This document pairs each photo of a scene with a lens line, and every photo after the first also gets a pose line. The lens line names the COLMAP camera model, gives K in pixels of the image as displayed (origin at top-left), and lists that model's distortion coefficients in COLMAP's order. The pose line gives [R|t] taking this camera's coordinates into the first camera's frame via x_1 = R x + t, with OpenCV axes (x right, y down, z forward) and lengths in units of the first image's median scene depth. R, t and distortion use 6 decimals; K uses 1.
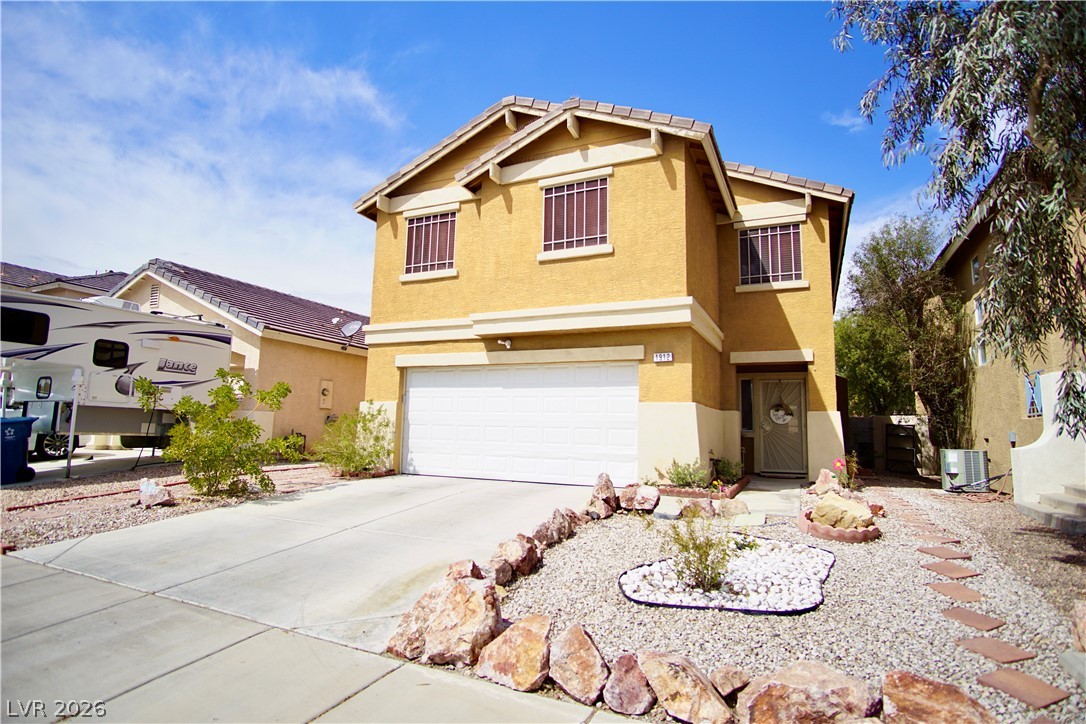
lens RADIAL K [[580.7, 0, 541.7], [0, 580.7, 359.4], [0, 0, 1]] dist [-0.033525, 0.008524]
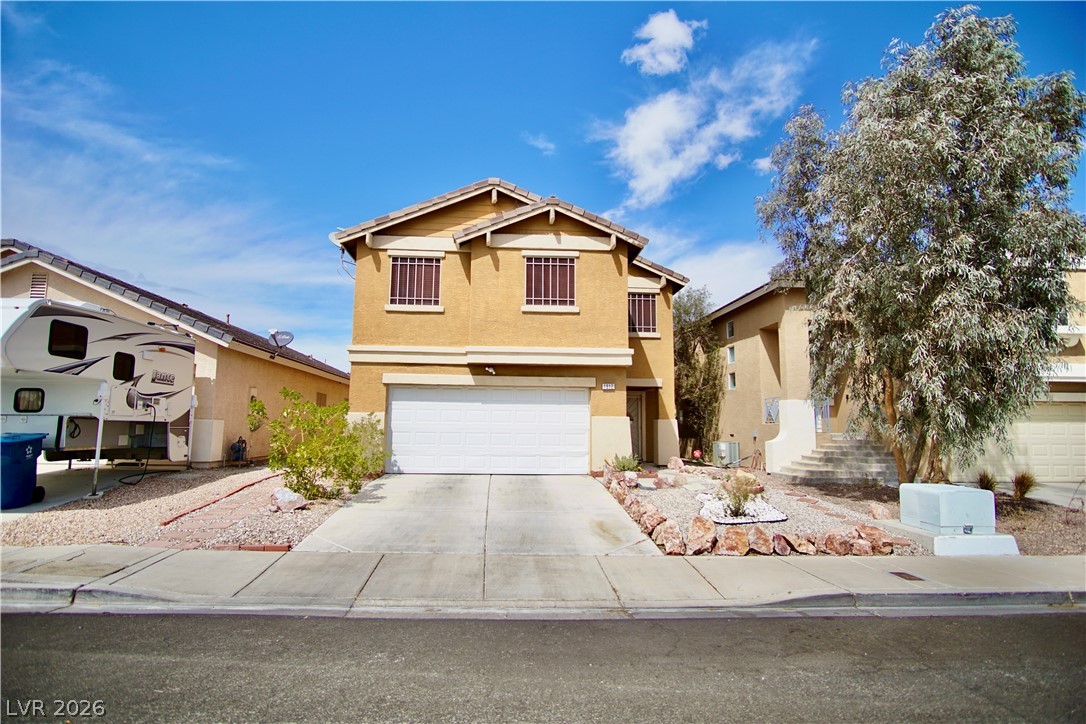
lens RADIAL K [[580.7, 0, 540.7], [0, 580.7, 362.3], [0, 0, 1]] dist [-0.033525, 0.008524]
pose [[0.873101, 0.041358, 0.485781, -0.598692], [-0.051982, 0.998613, 0.008410, -0.061827], [-0.484759, -0.032594, 0.874040, -0.201880]]
